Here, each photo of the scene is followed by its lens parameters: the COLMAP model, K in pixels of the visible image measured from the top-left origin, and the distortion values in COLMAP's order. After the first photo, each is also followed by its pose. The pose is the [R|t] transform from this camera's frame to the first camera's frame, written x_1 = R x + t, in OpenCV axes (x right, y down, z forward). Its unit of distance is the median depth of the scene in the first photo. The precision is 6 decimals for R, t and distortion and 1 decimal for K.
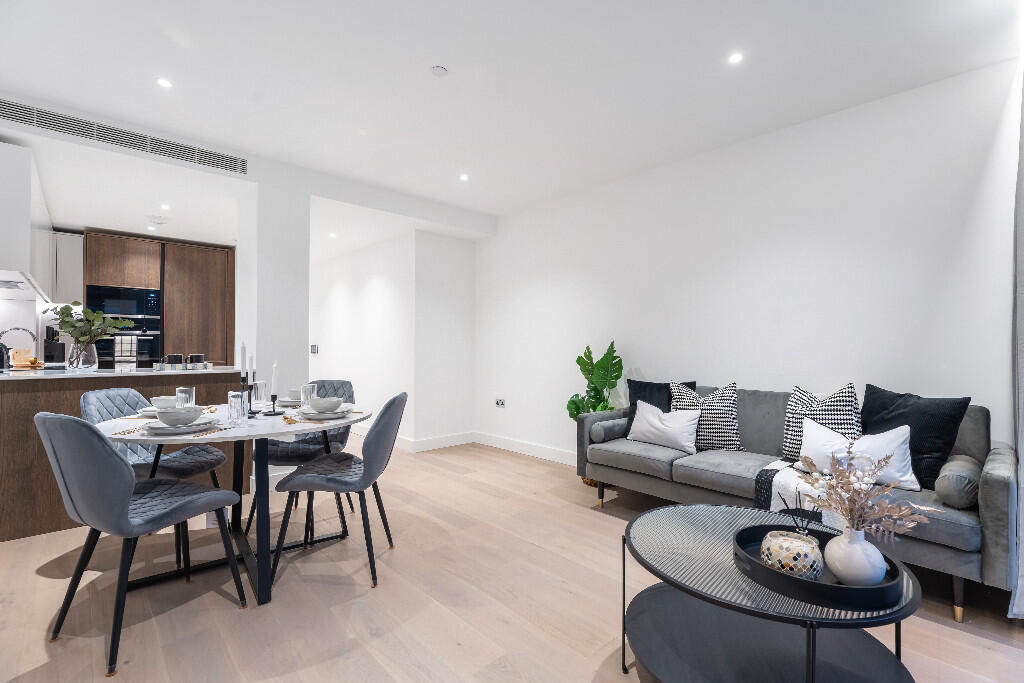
lens RADIAL K [[461.8, 0, 512.0], [0, 461.8, 341.5], [0, 0, 1]] dist [0.001196, 0.000247]
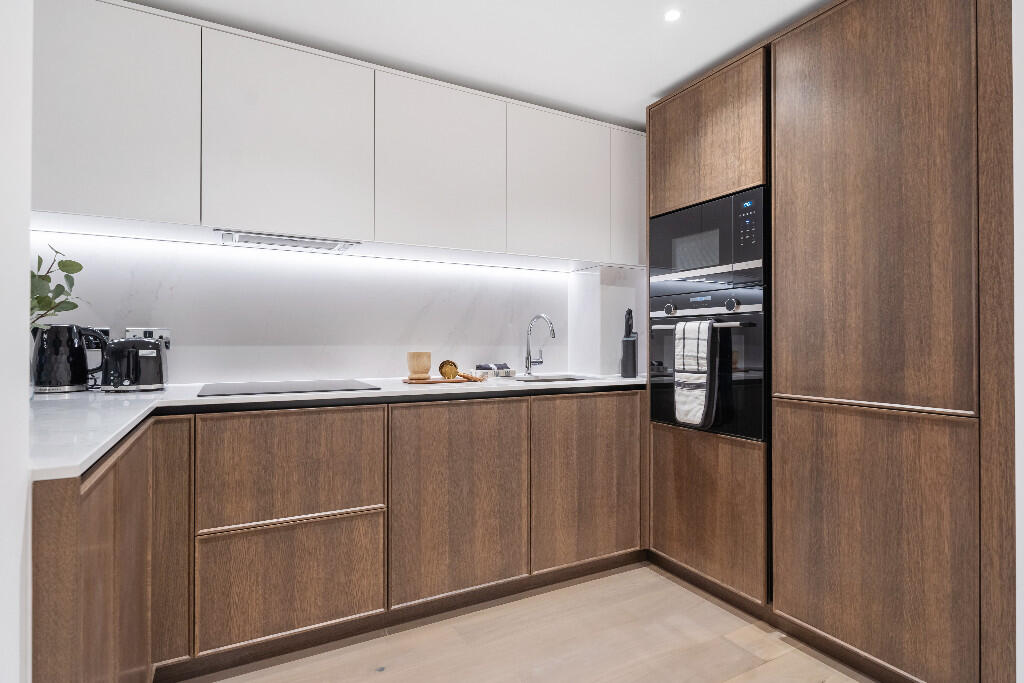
lens RADIAL K [[517.7, 0, 512.0], [0, 517.7, 341.5], [0, 0, 1]] dist [0.001648, -0.000396]
pose [[-0.260440, -0.002457, -0.965487, -0.366683], [0.009121, 0.999946, -0.005006, 0.007319], [0.965447, -0.010110, -0.260404, 0.996101]]
